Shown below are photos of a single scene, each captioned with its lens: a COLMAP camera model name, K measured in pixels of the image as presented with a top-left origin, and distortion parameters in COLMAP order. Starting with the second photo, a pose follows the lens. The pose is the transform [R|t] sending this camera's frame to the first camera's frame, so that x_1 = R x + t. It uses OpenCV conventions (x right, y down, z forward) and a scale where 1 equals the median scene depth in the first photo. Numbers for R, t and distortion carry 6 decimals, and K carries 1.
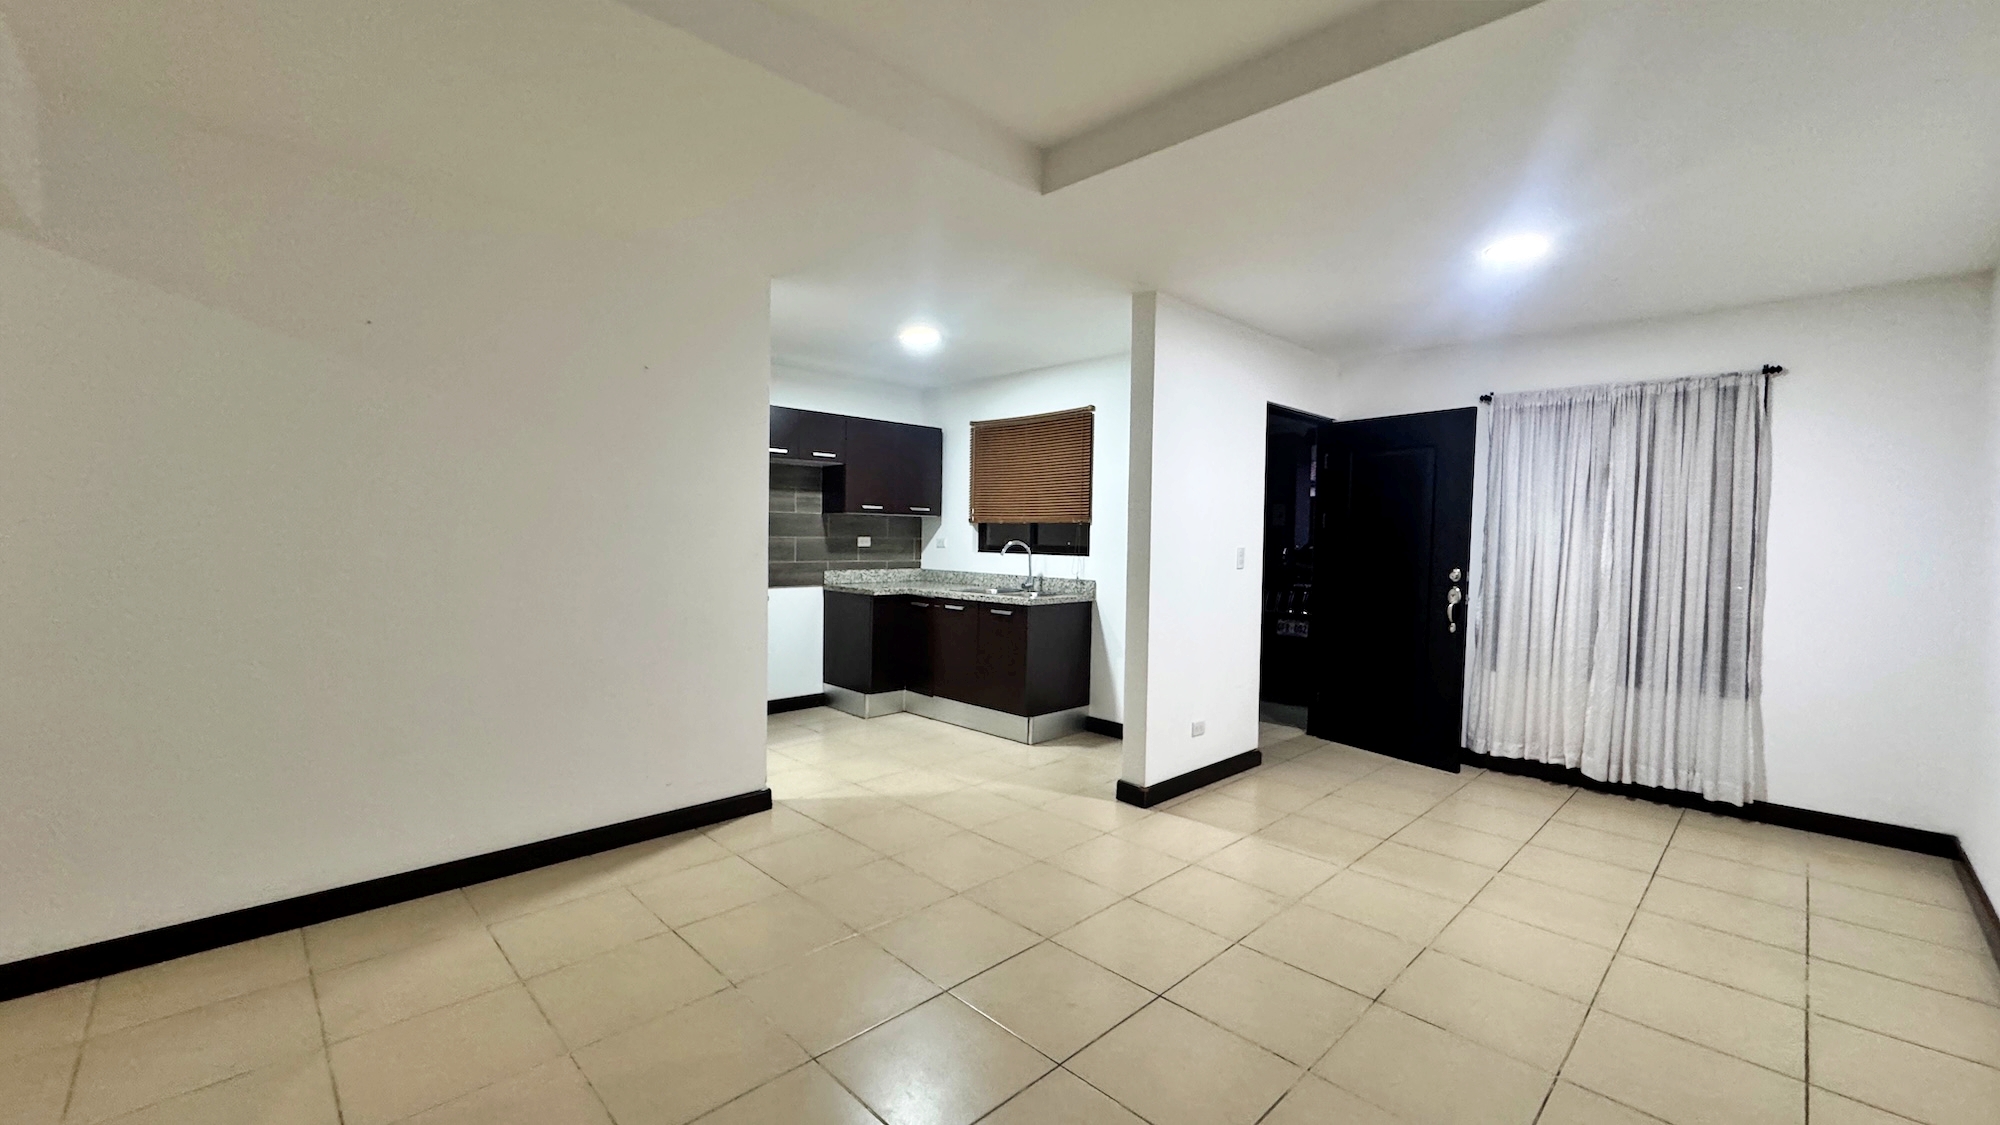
lens RADIAL K [[798.0, 0, 996.2], [0, 798.0, 563.1], [0, 0, 1]] dist [-0.001641, 0.000021]
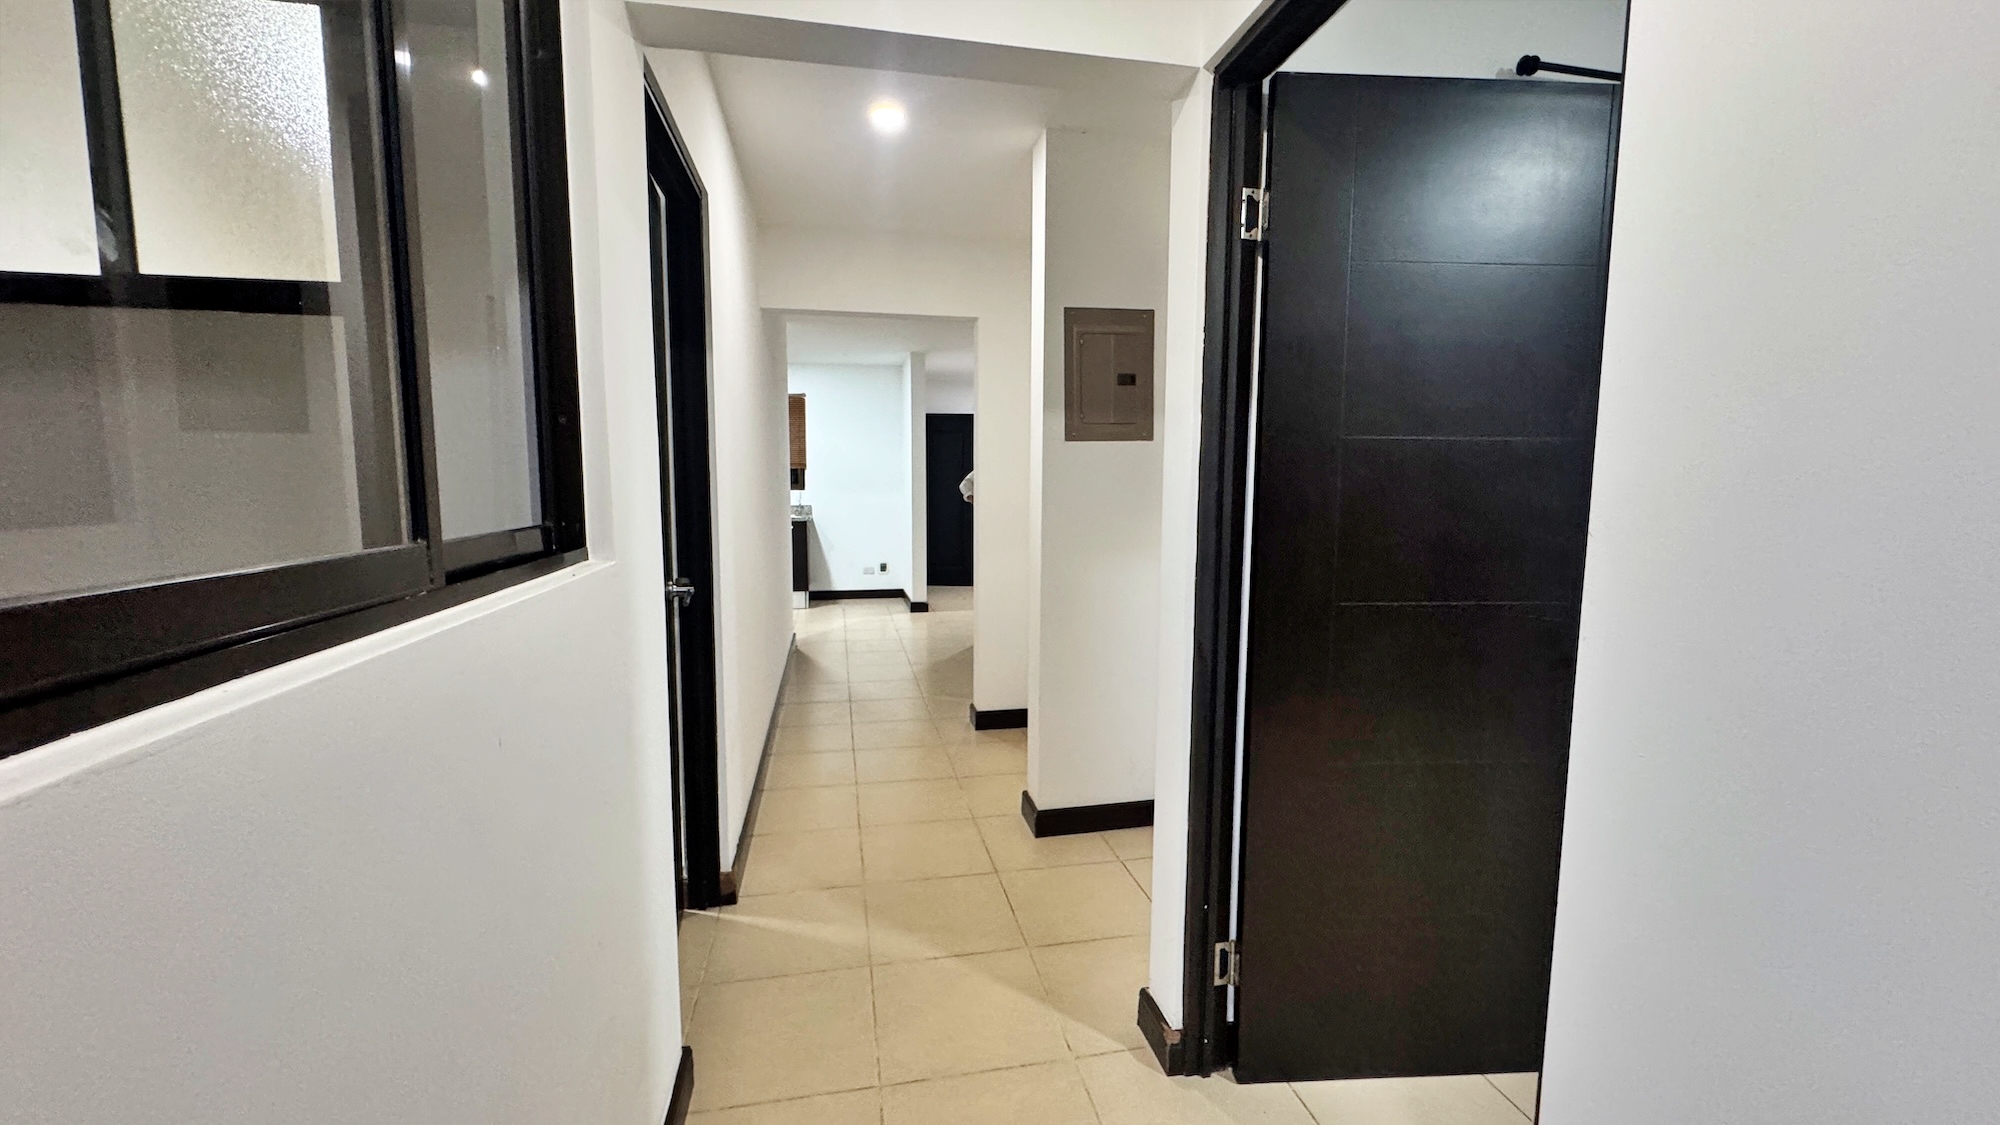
lens RADIAL K [[798.0, 0, 996.2], [0, 798.0, 563.1], [0, 0, 1]] dist [-0.001641, 0.000021]
pose [[0.545497, -0.127342, 0.828382, -0.935202], [0.059569, 0.991781, 0.113233, -0.019385], [-0.835993, -0.012423, 0.548599, -0.180388]]
